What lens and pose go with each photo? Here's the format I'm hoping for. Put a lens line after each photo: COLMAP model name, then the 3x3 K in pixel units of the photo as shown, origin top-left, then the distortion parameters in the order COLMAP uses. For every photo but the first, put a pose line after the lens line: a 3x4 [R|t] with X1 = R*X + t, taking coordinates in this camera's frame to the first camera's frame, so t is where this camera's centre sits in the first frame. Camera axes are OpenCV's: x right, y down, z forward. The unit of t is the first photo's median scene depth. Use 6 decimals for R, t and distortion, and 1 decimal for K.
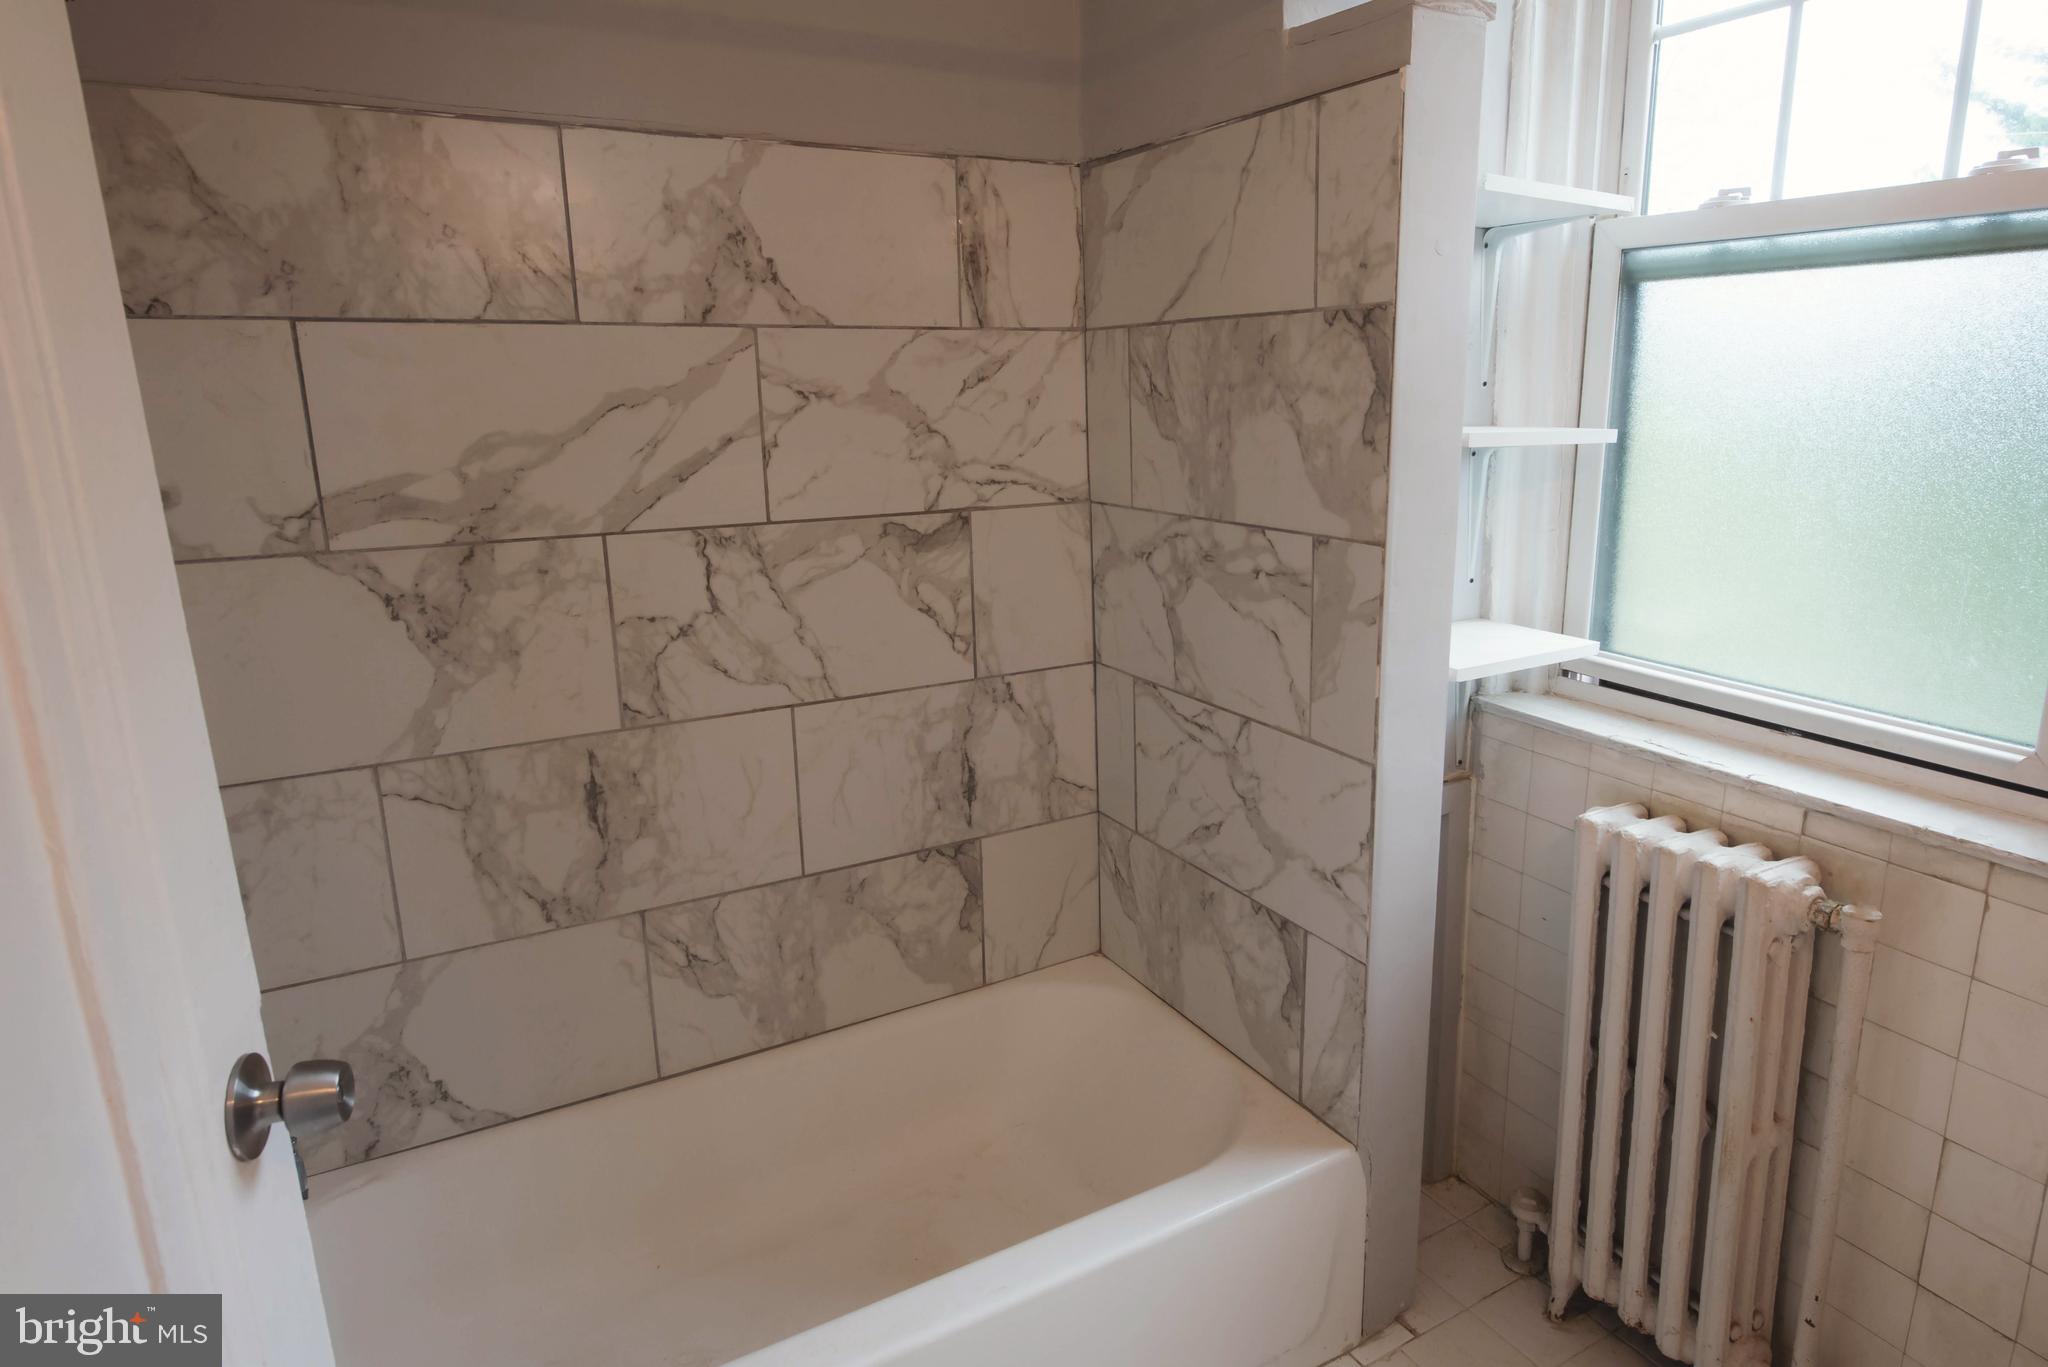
lens RADIAL K [[1167.9, 0, 1047.8], [0, 1167.9, 660.6], [0, 0, 1]] dist [-0.000154, -0.007185]
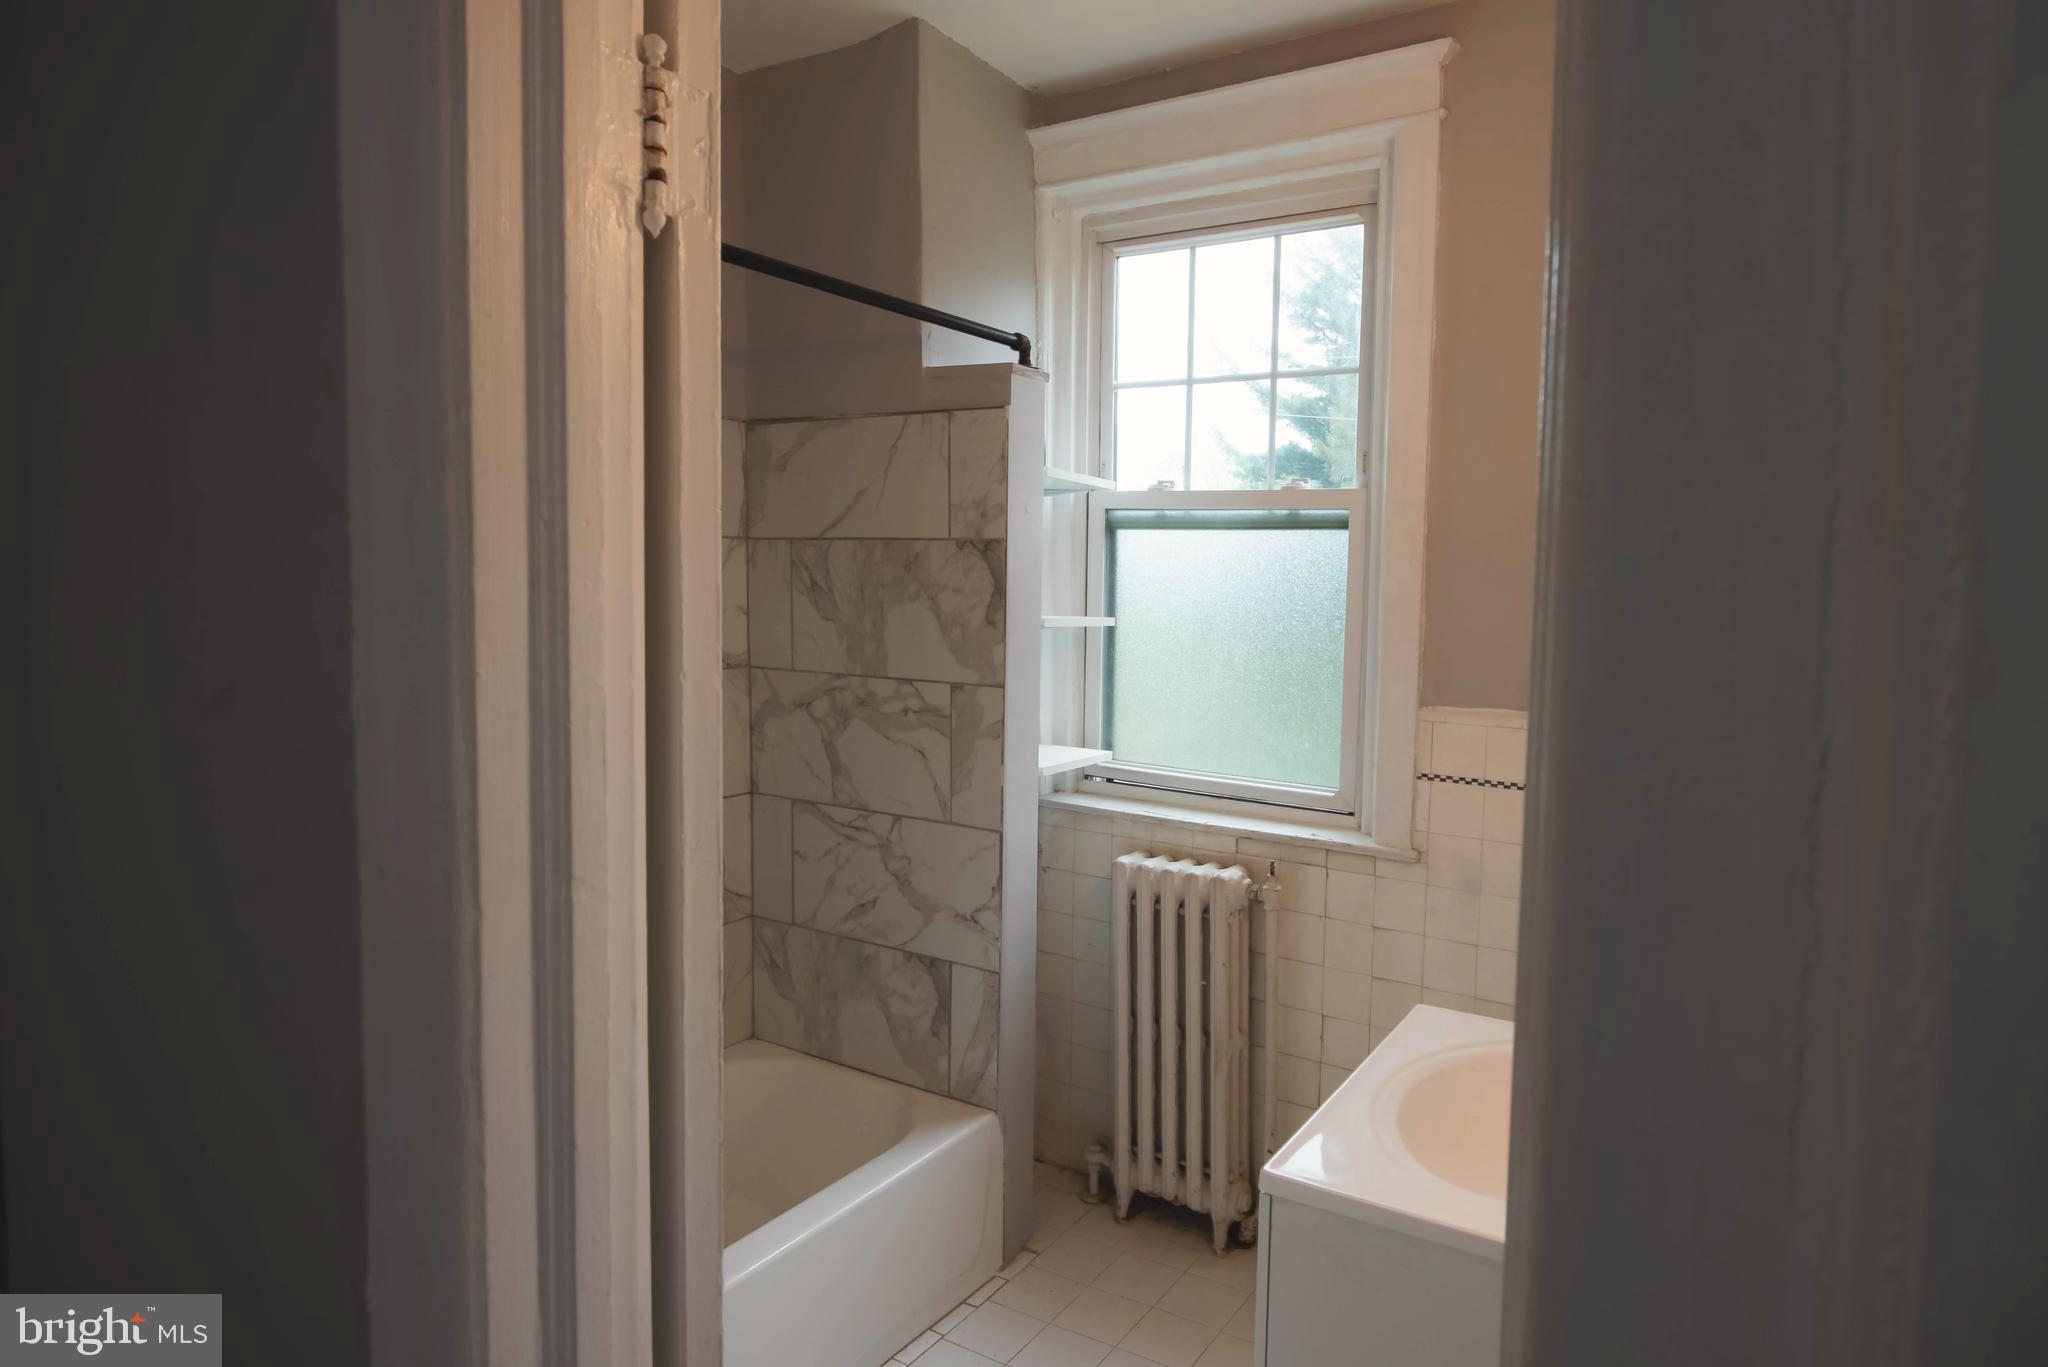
lens RADIAL K [[1167.9, 0, 1047.8], [0, 1167.9, 660.6], [0, 0, 1]] dist [-0.000154, -0.007185]
pose [[0.886239, -0.000980, 0.463228, -0.341015], [0.074797, 0.987178, -0.141012, 0.081394], [-0.457150, 0.159618, 0.874949, -0.361976]]
